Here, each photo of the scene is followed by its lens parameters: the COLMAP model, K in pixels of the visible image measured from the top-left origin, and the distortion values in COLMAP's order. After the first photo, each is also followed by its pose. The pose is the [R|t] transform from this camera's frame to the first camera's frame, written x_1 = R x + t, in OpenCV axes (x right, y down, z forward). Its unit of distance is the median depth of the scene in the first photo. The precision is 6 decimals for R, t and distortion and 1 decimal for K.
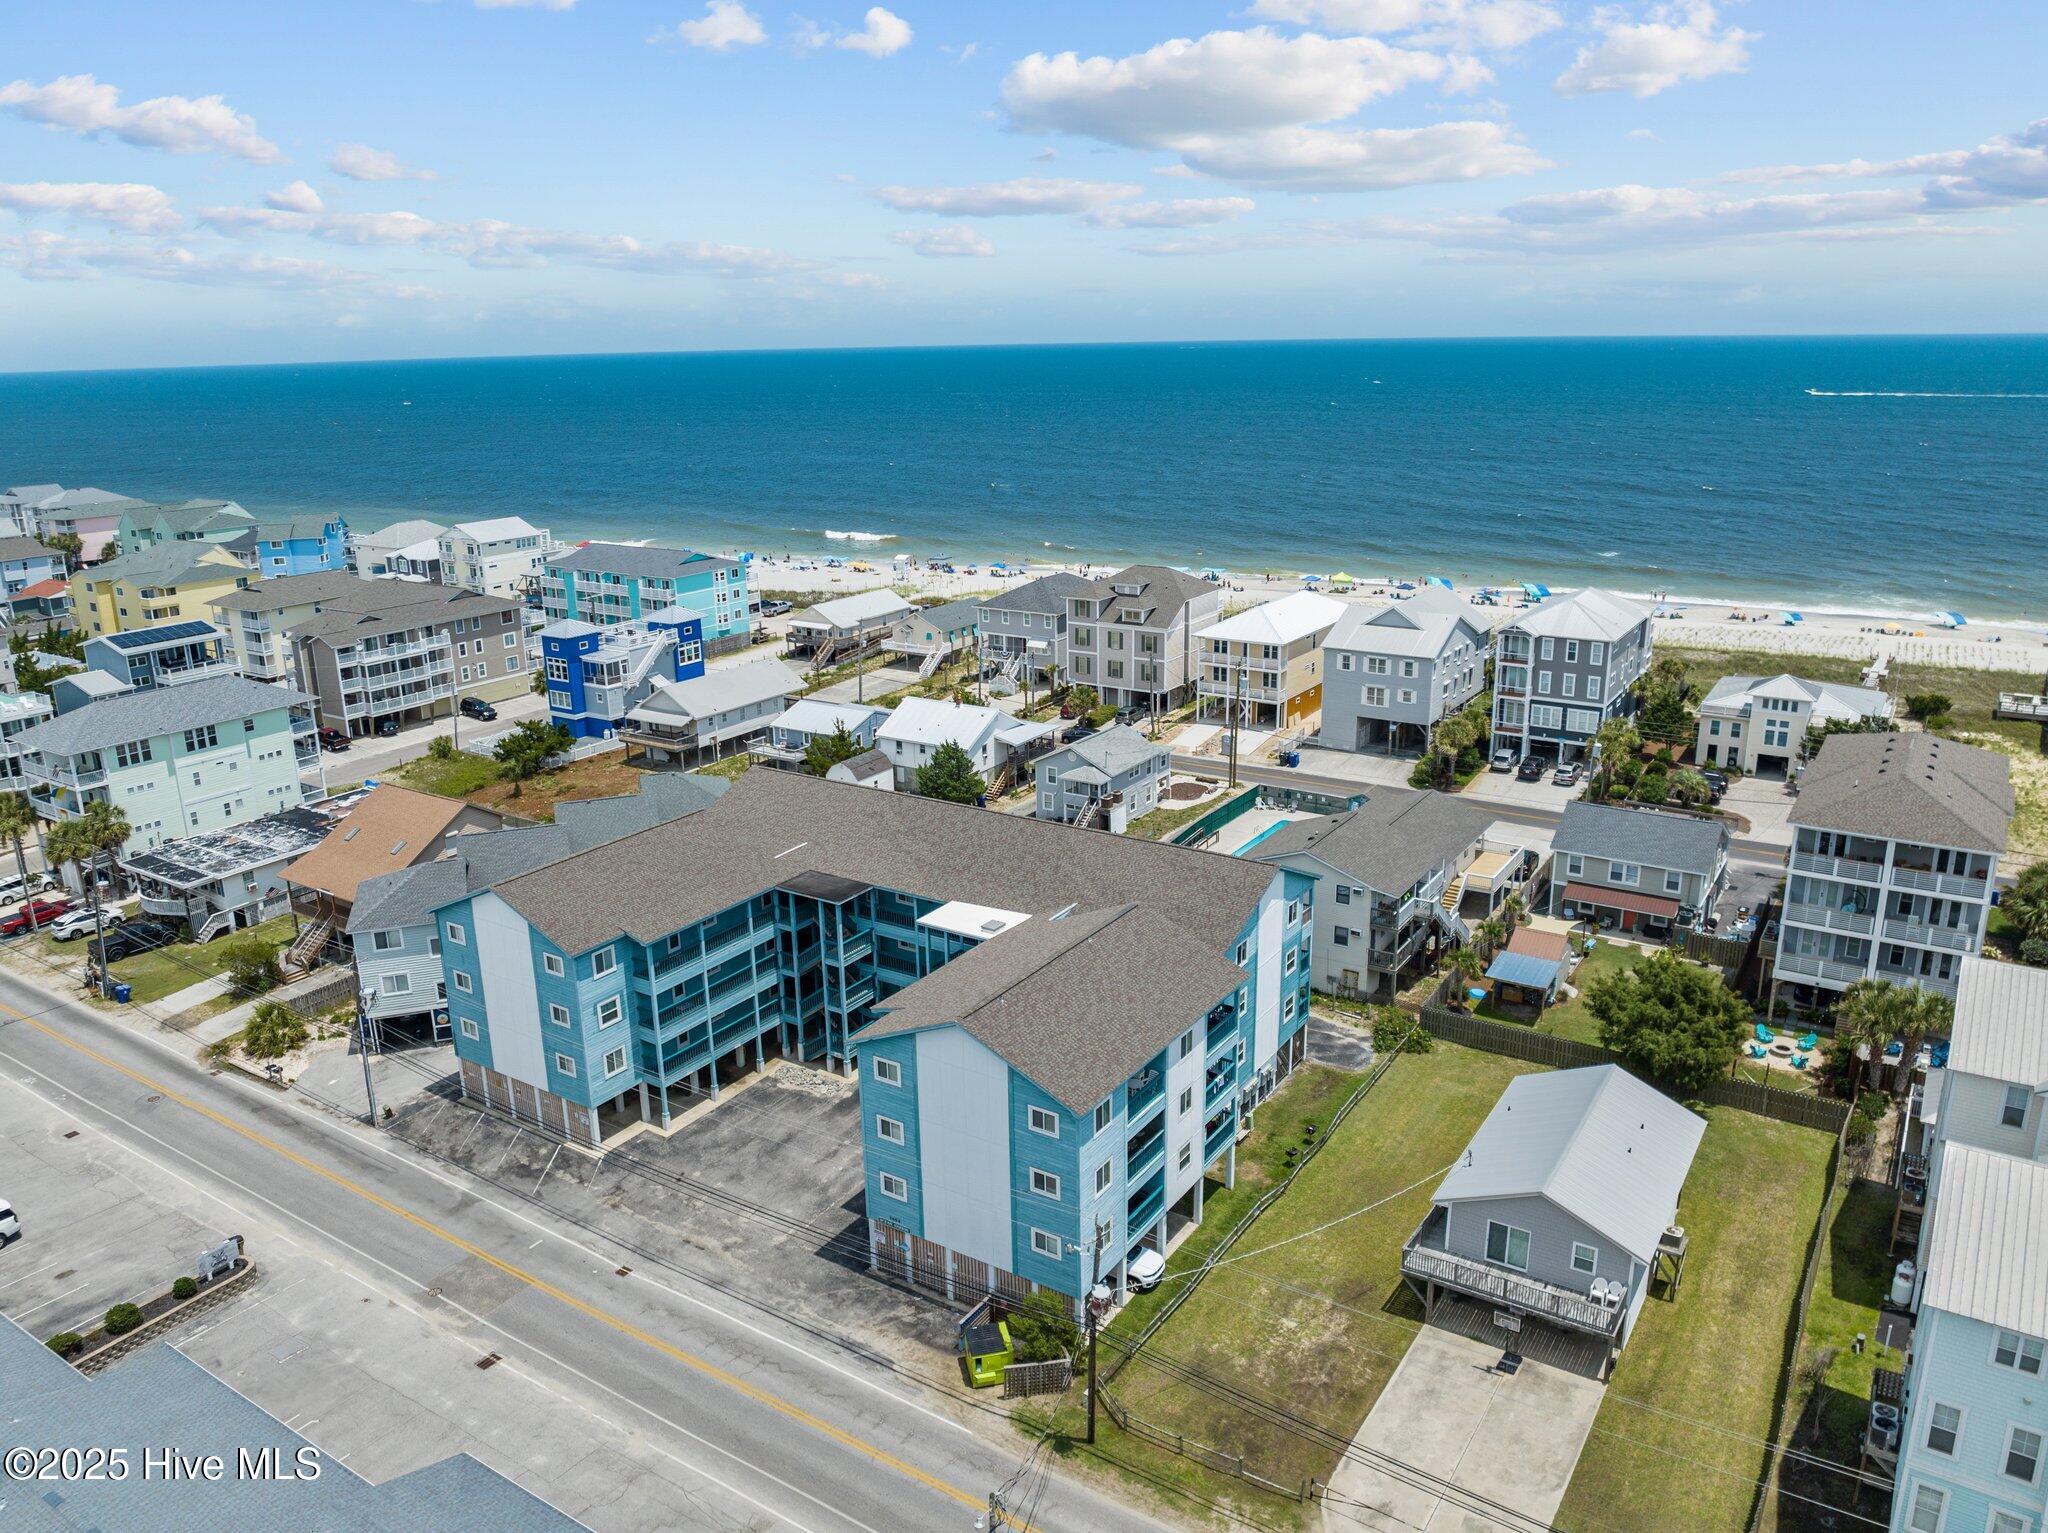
lens RADIAL K [[1468.1, 0, 1027.6], [0, 1468.1, 763.9], [0, 0, 1]] dist [-0.034763, -0.009111]
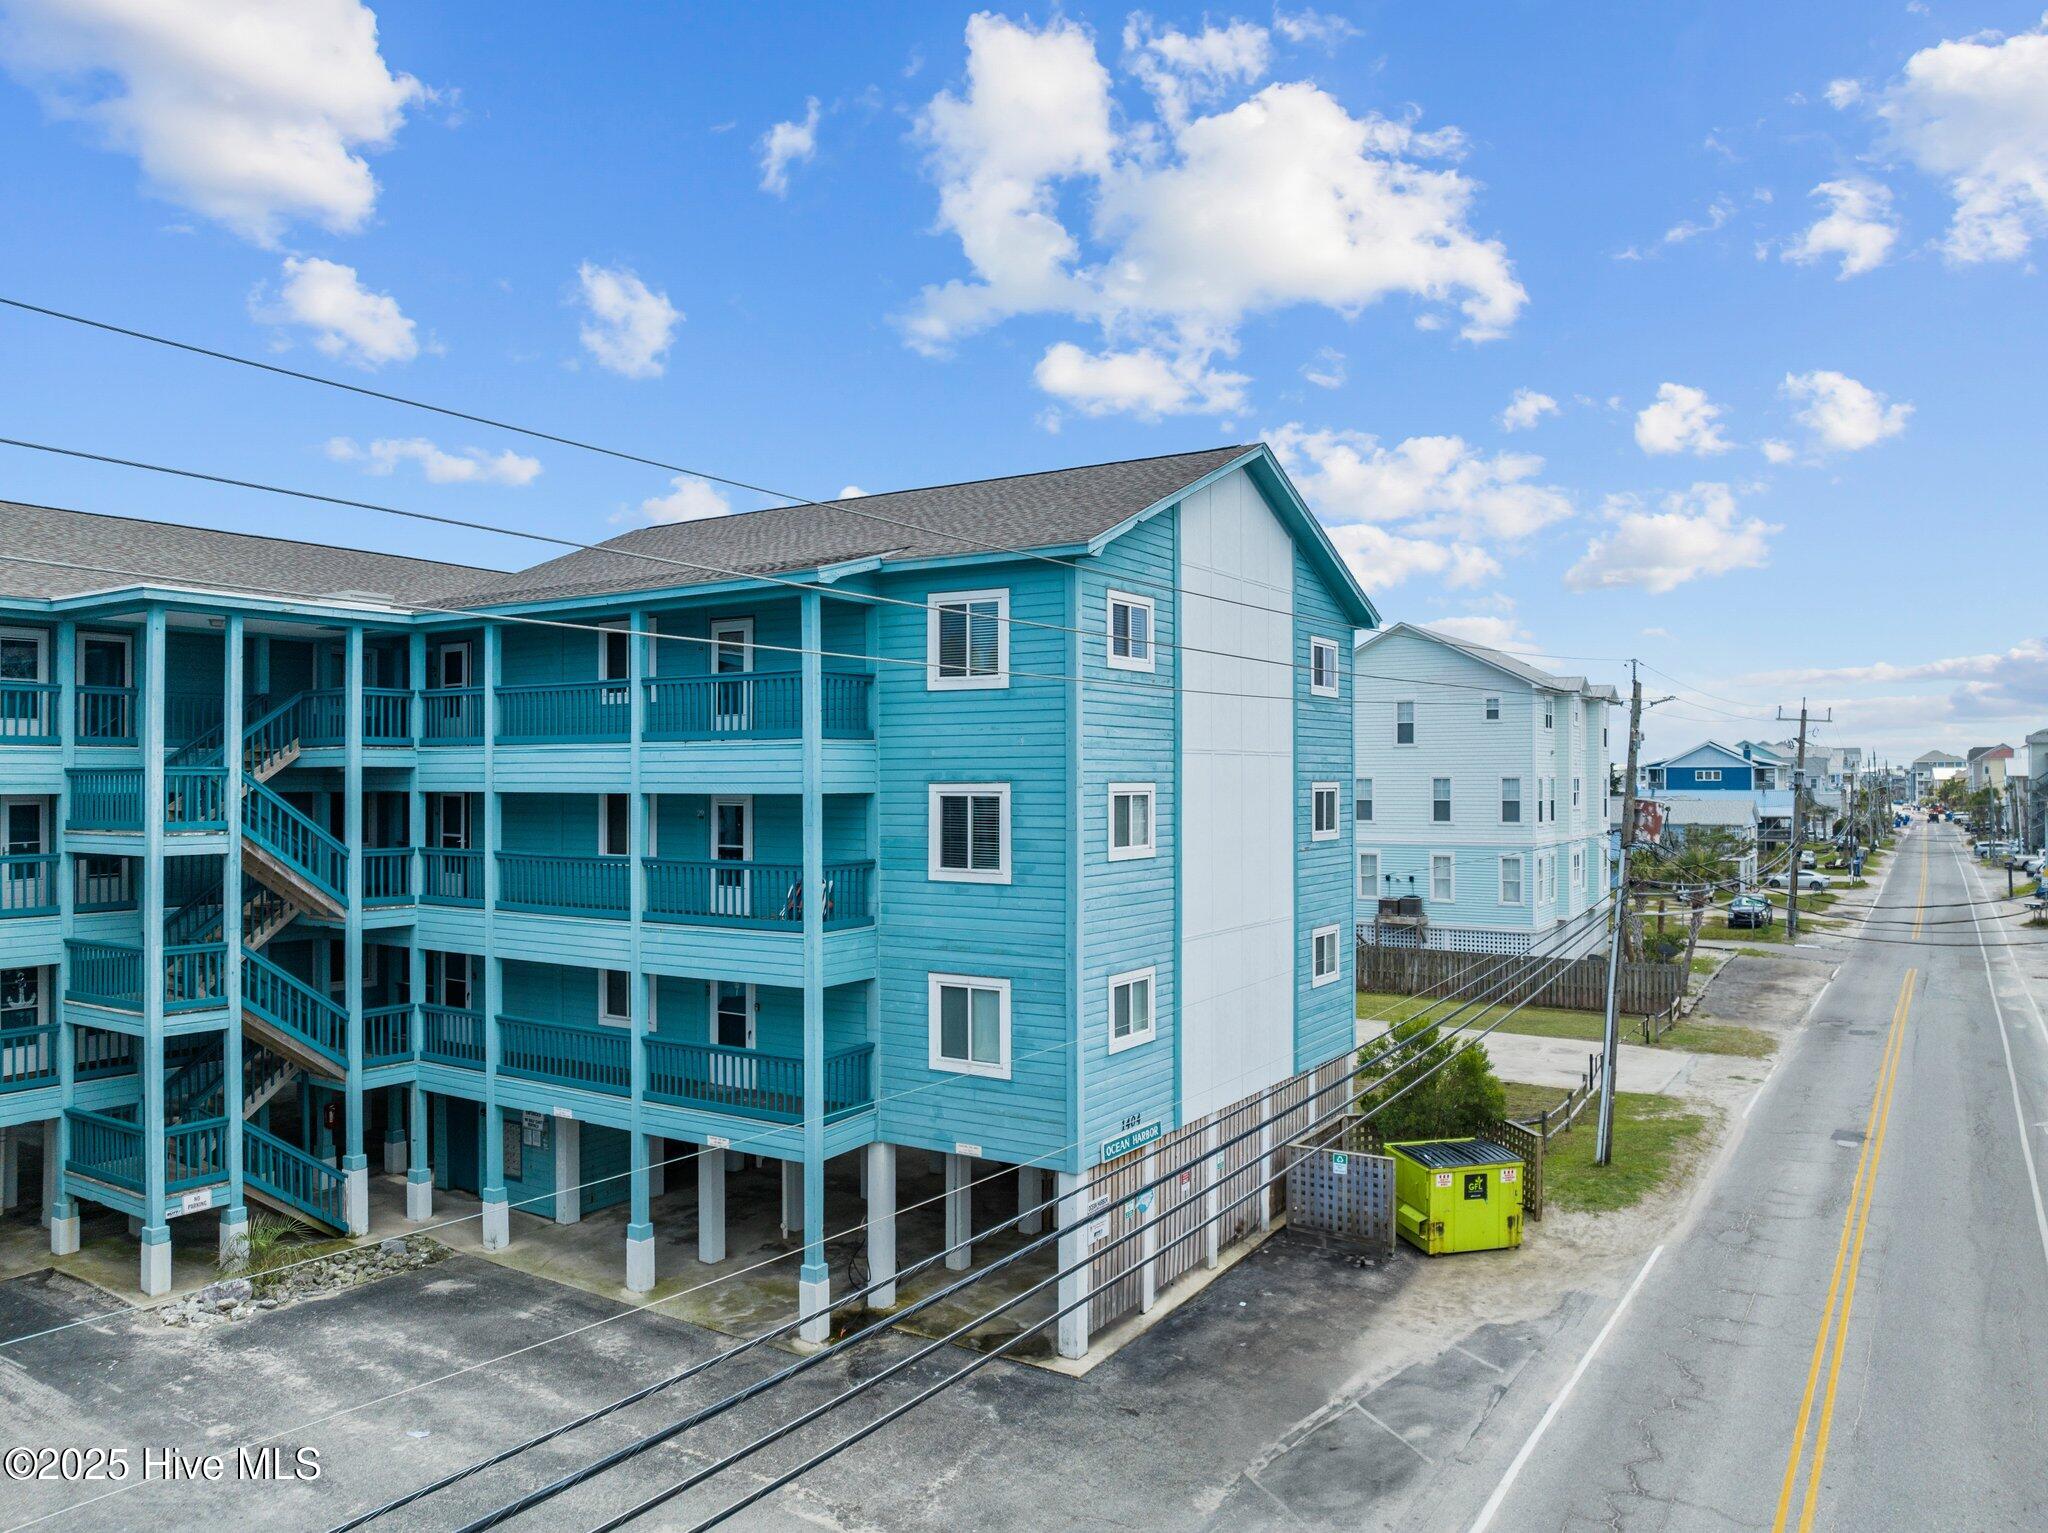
lens RADIAL K [[1443.0, 0, 1026.0], [0, 1443.0, 764.6], [0, 0, 1]] dist [-0.035925, -0.003603]
pose [[-0.014781, 0.029288, 0.999462, -0.343787], [0.279955, 0.959713, -0.023983, 0.188950], [-0.959899, 0.279450, -0.022385, 0.814954]]
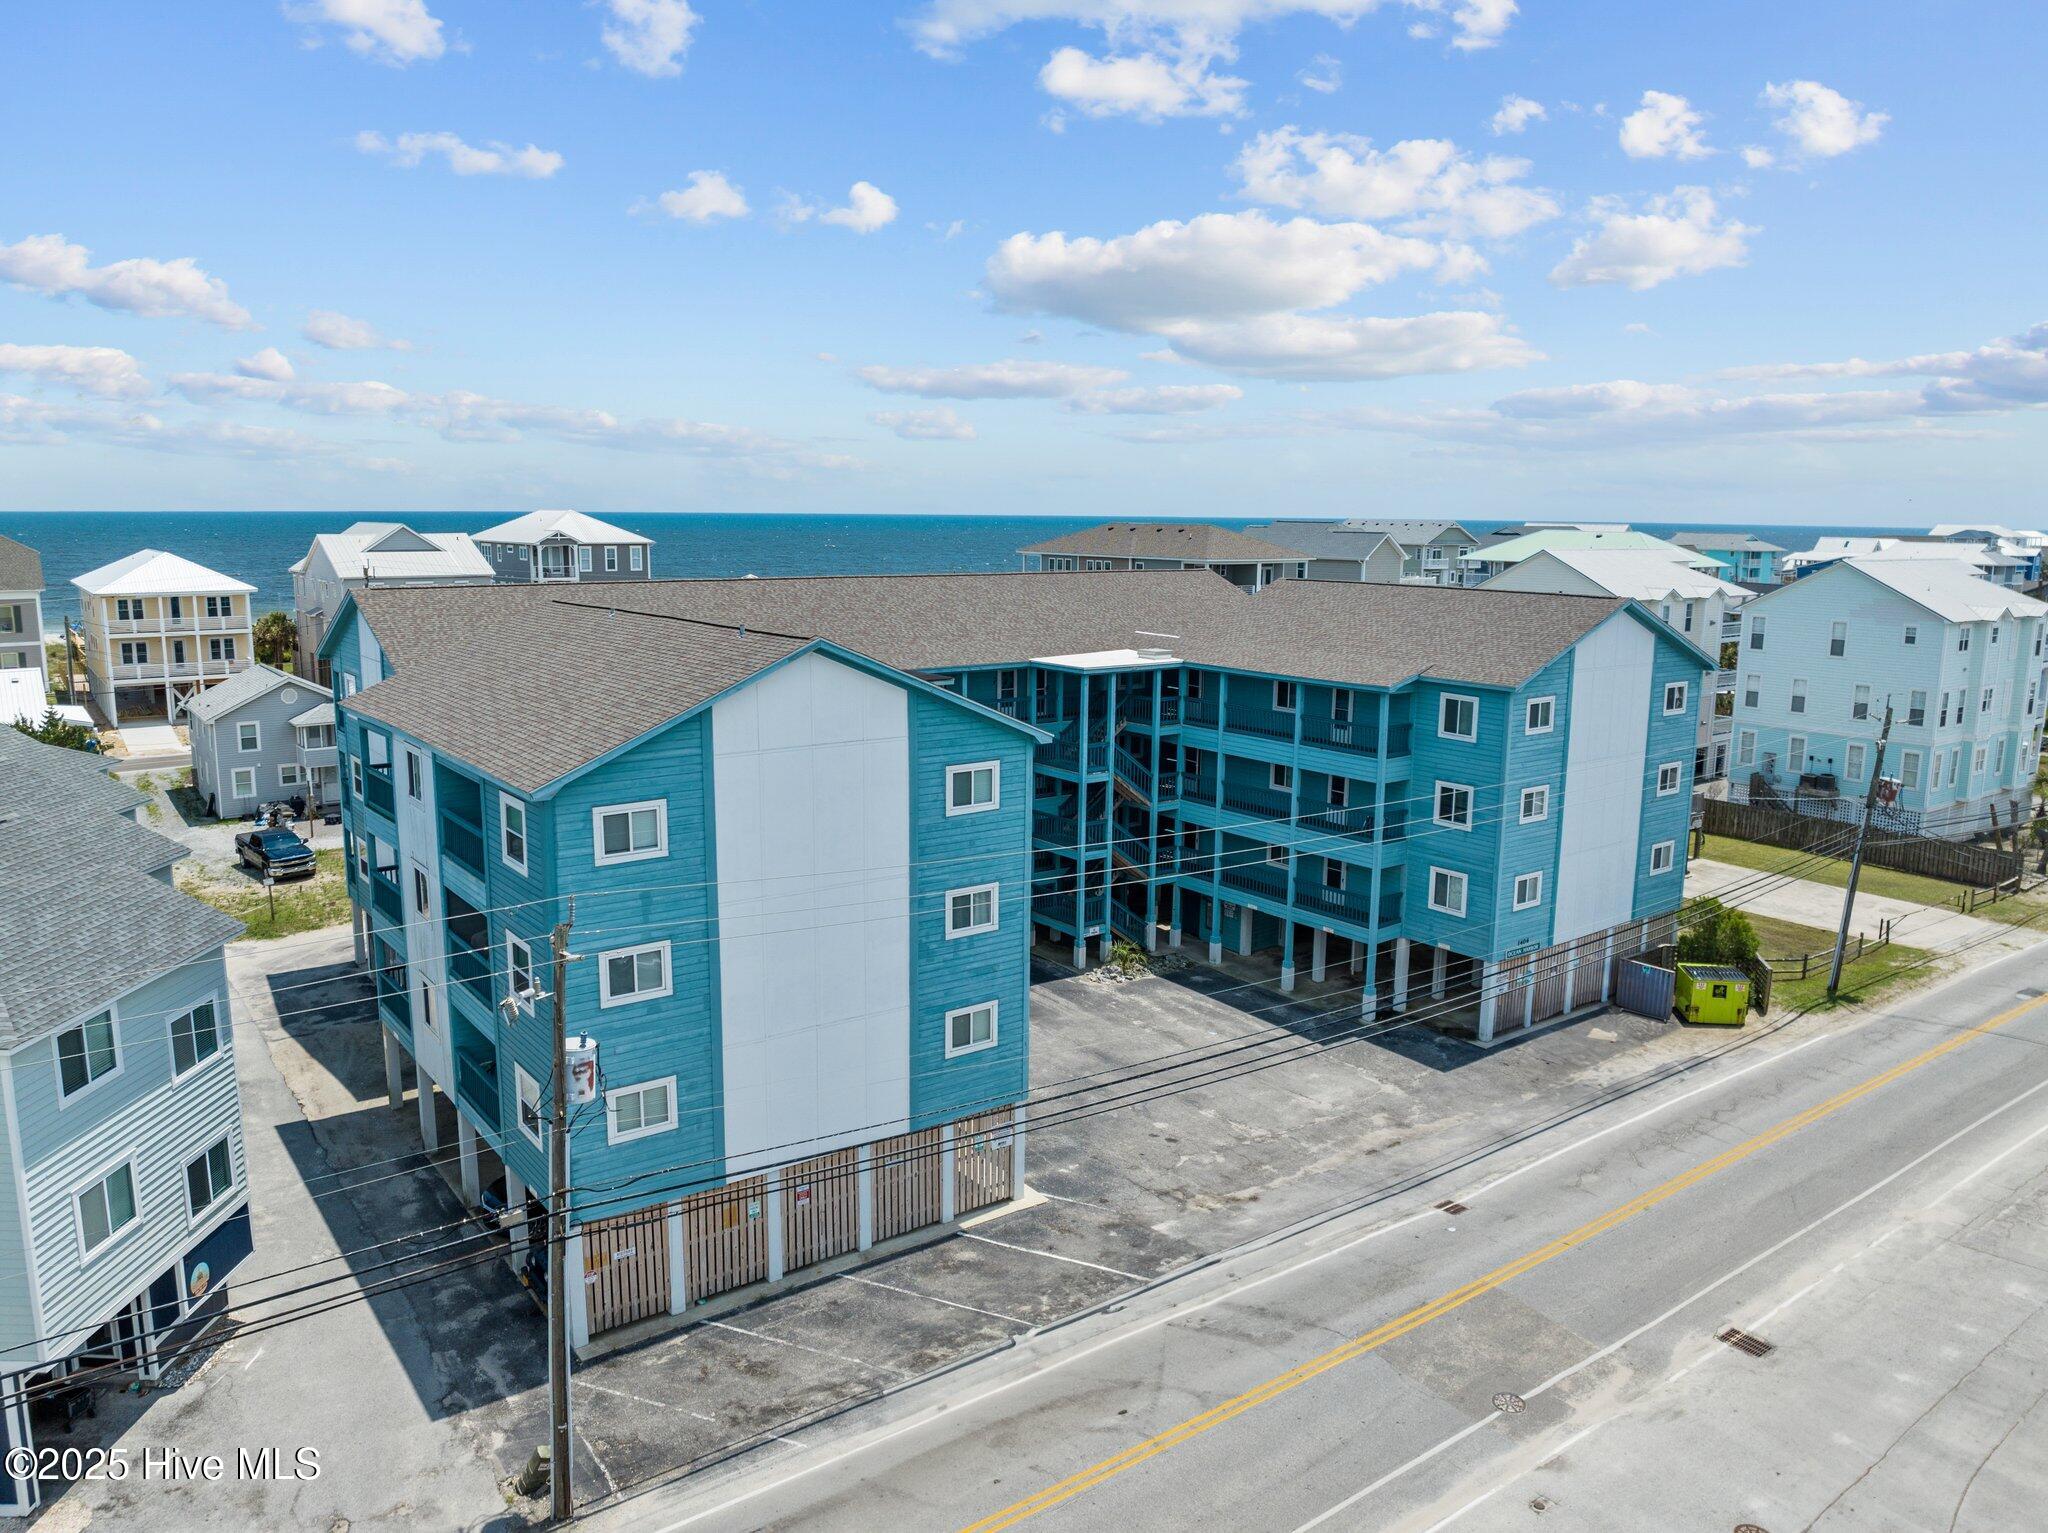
lens RADIAL K [[1459.8, 0, 1026.9], [0, 1459.8, 768.3], [0, 0, 1]] dist [-0.039206, 0.002297]
pose [[0.338358, -0.142455, 0.930172, -0.671508], [0.247083, 0.967242, 0.058254, 0.101922], [-0.908000, 0.210119, 0.362472, 0.763730]]
